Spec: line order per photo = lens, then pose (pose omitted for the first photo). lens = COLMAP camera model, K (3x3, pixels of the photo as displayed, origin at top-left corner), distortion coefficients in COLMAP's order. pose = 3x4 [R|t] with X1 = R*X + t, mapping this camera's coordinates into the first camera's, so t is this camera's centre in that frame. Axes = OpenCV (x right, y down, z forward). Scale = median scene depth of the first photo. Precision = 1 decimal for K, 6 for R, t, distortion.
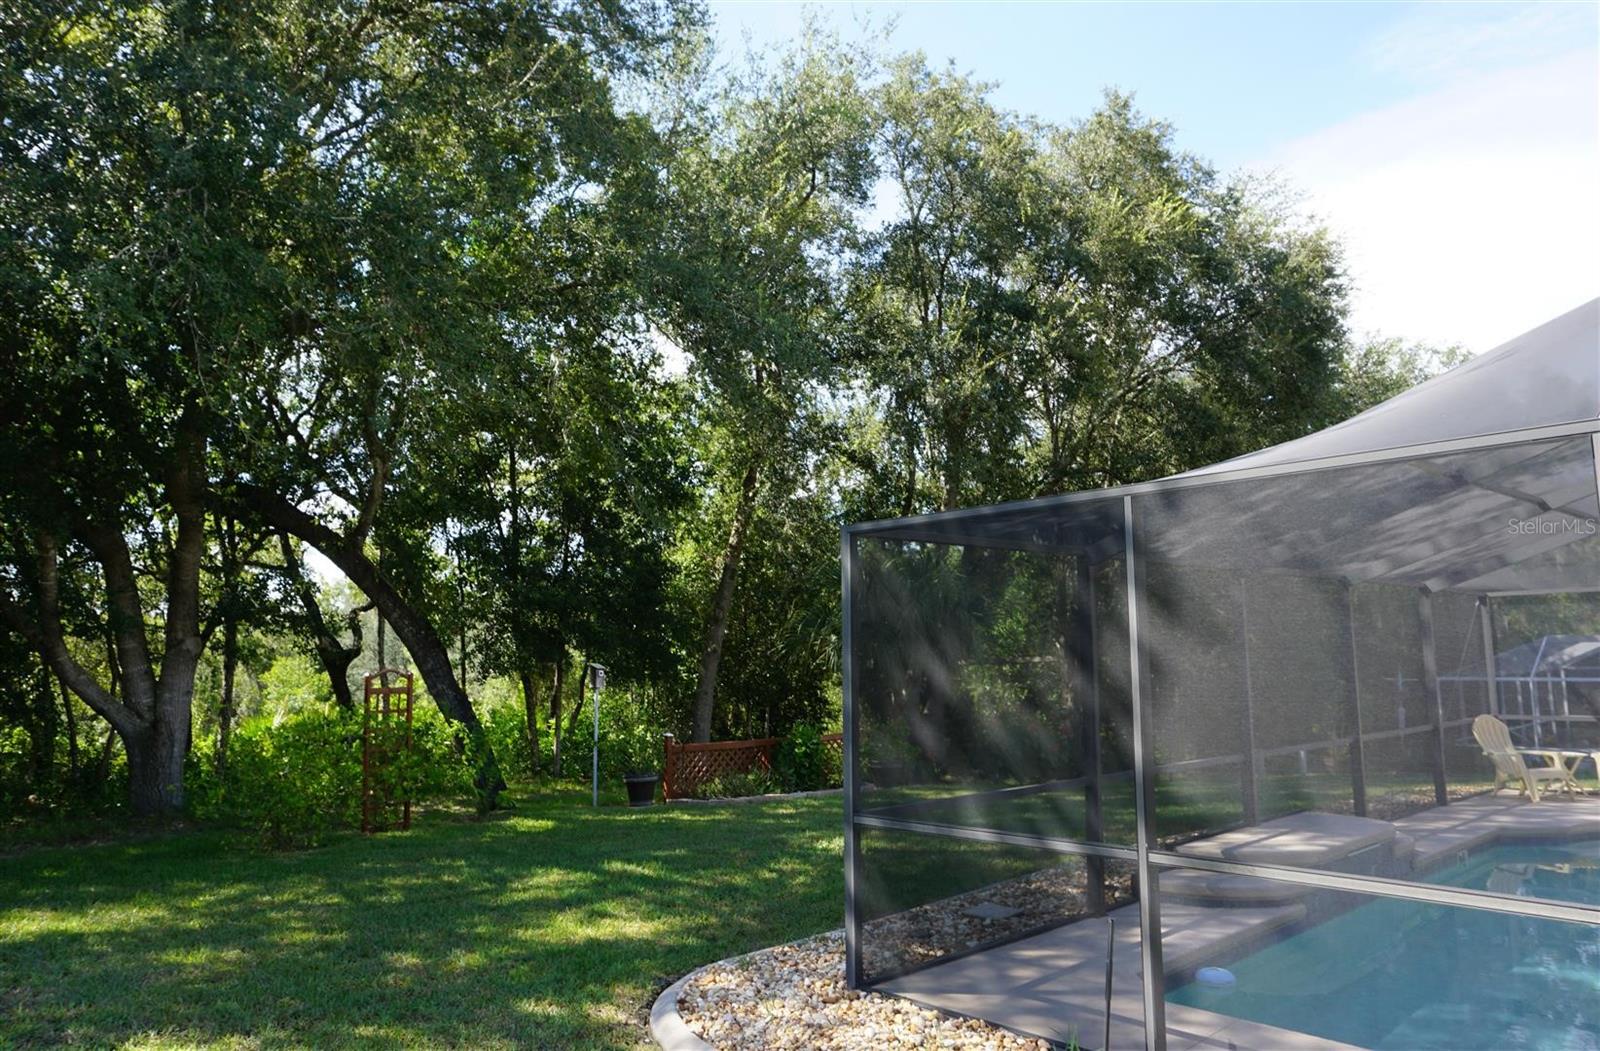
lens RADIAL K [[1105.0, 0, 800.0], [0, 1105.0, 525.5], [0, 0, 1]] dist [-0.036114, -0.000155]
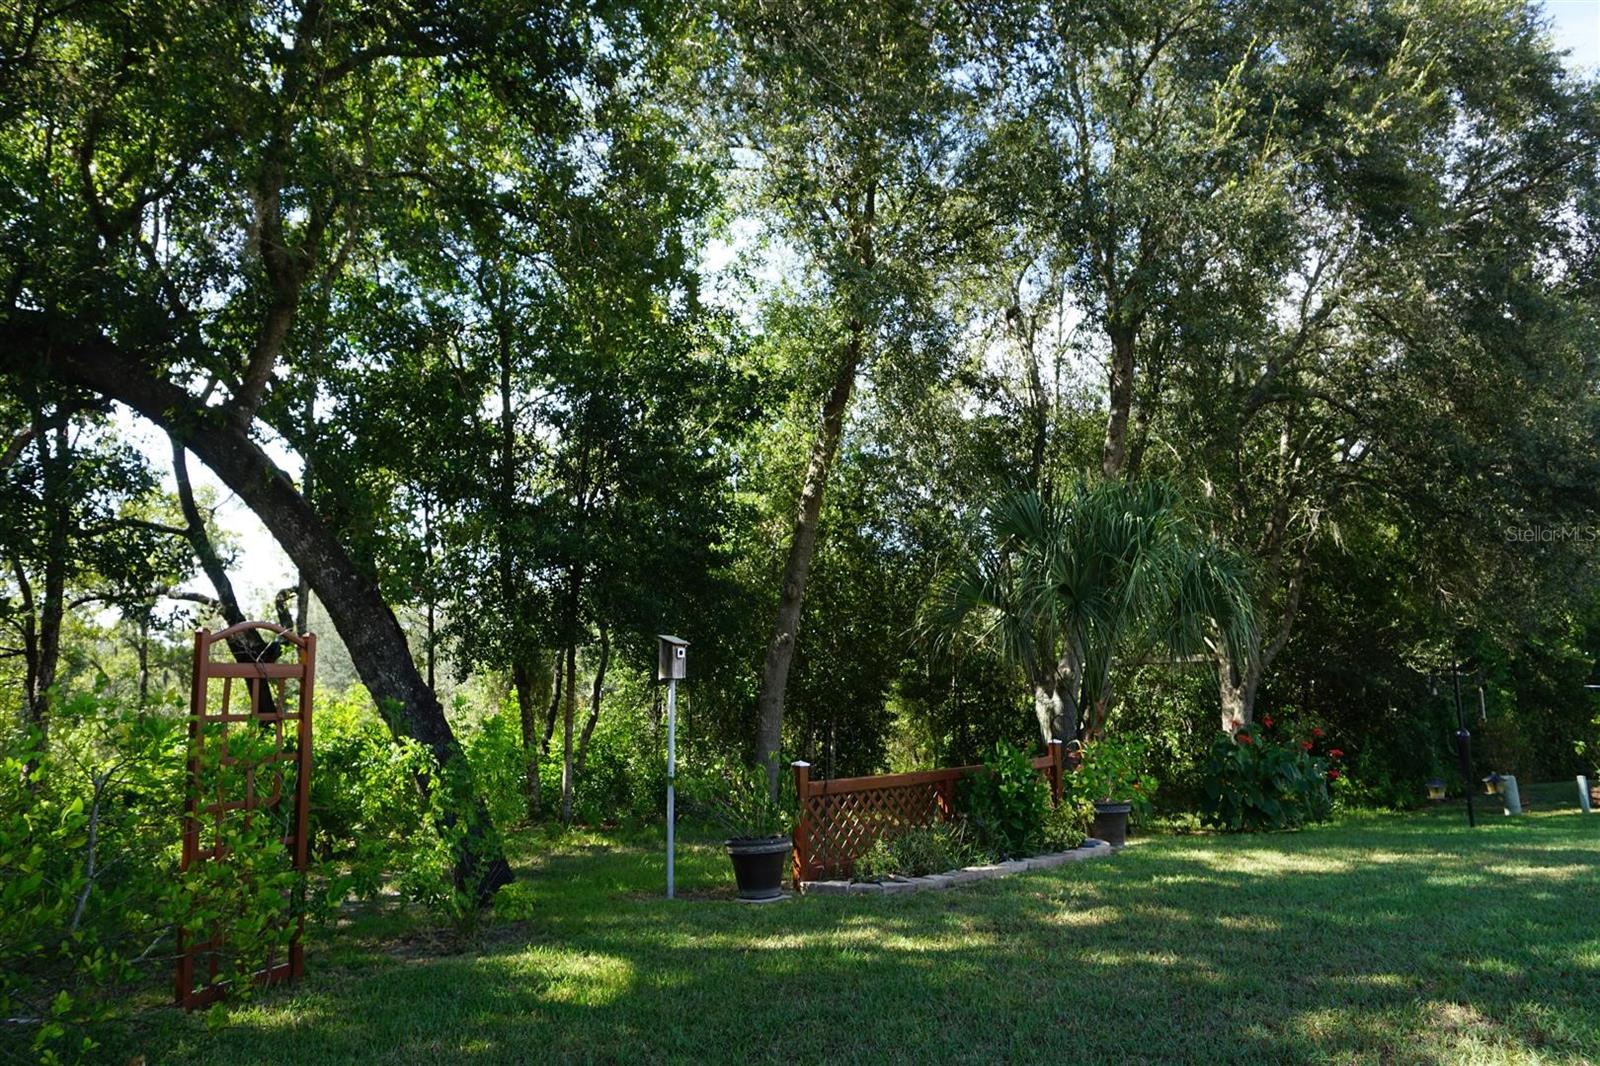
lens RADIAL K [[1062.7, 0, 800.0], [0, 1062.7, 533.0], [0, 0, 1]] dist [-0.020256, 0.004687]
pose [[0.999367, 0.005047, 0.035203, -0.109732], [-0.004372, 0.999806, -0.019213, 0.065702], [-0.035293, 0.019047, 0.999195, 0.363234]]
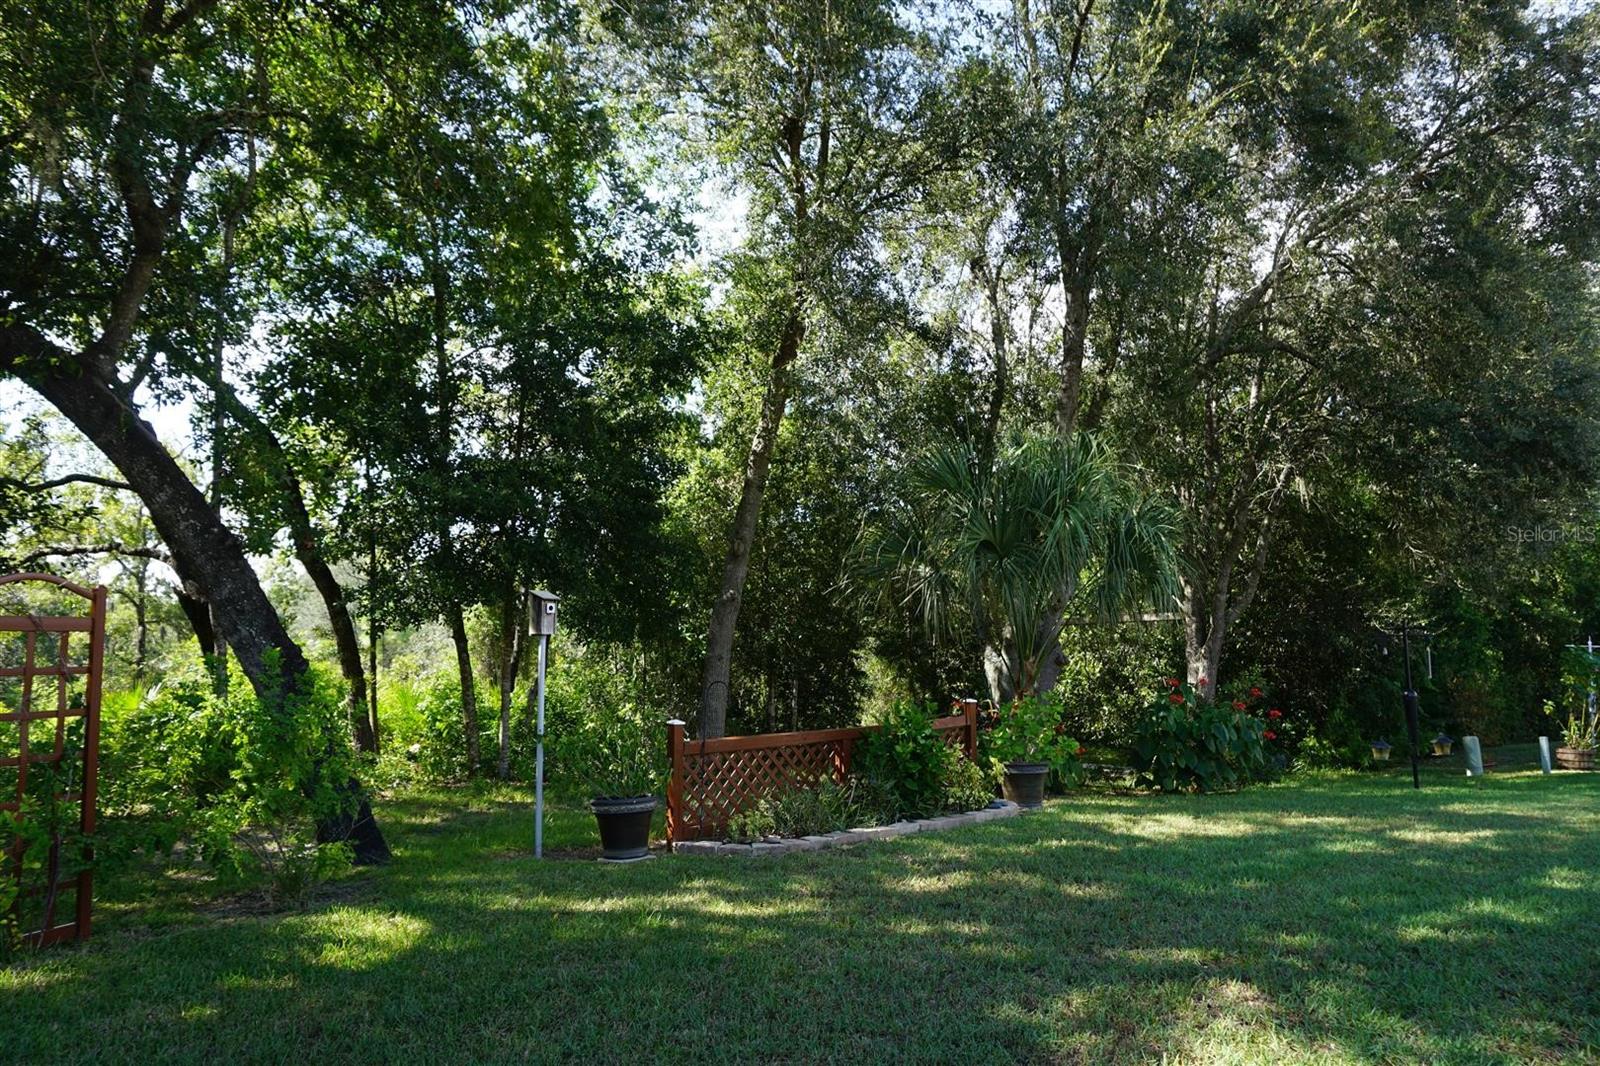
lens RADIAL K [[1062.6, 0, 800.0], [0, 1062.6, 533.0], [0, 0, 1]] dist [-0.030492, 0.004627]
pose [[0.999869, 0.004783, 0.015476, -0.052539], [-0.005093, 0.999785, 0.020086, 0.067396], [-0.015376, -0.020162, 0.999678, 0.376287]]
